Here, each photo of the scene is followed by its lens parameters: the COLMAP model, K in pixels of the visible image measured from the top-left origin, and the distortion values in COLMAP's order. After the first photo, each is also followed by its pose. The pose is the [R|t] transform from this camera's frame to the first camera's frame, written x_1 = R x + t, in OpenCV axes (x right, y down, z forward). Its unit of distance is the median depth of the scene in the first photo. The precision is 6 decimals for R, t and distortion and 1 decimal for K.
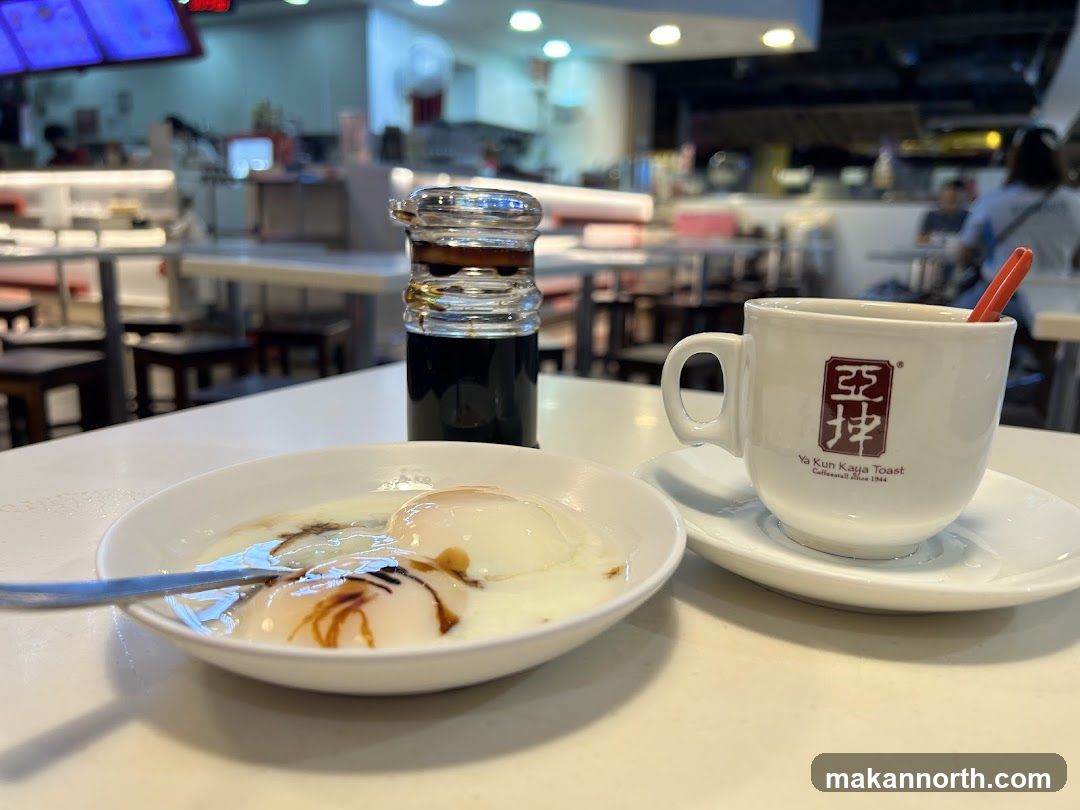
lens RADIAL K [[838.3, 0, 540.0], [0, 838.3, 405.0], [0, 0, 1]] dist [0.002253, -0.000810]
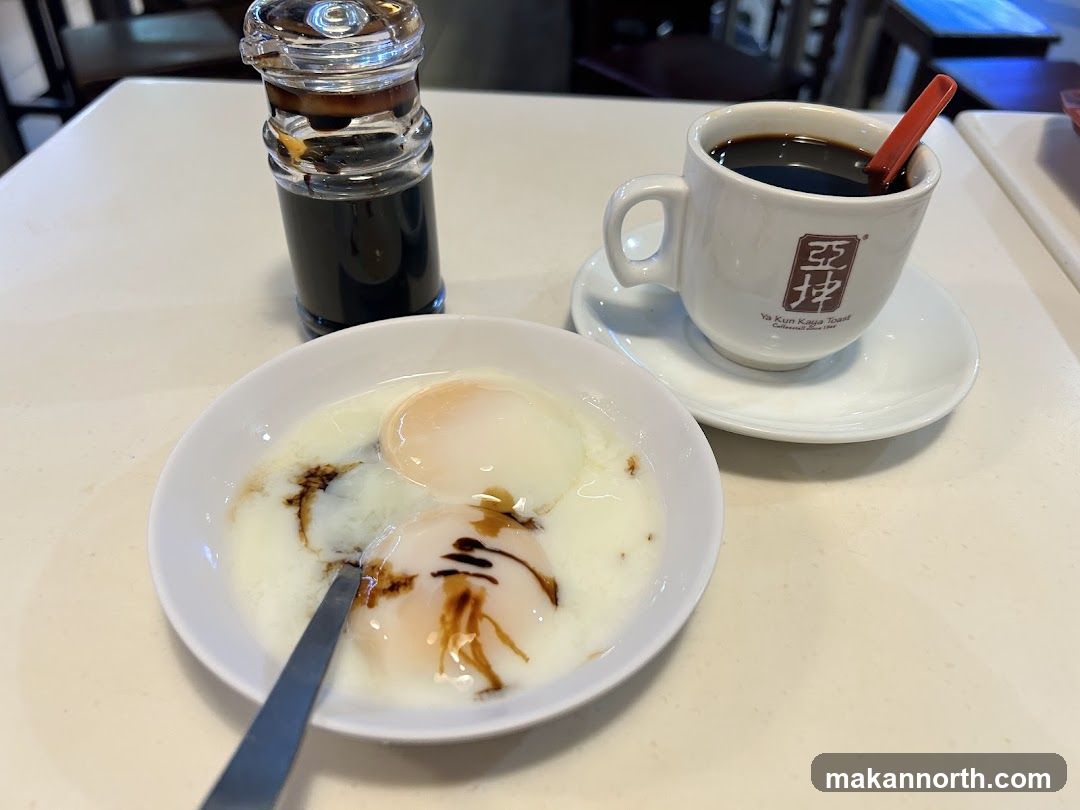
lens RADIAL K [[838.3, 0, 540.0], [0, 838.3, 405.0], [0, 0, 1]] dist [0.002253, -0.000810]
pose [[0.922420, -0.248711, 0.295440, -0.324214], [0.086223, 0.878335, 0.470206, -0.392883], [-0.376441, -0.408254, 0.831638, 0.164128]]
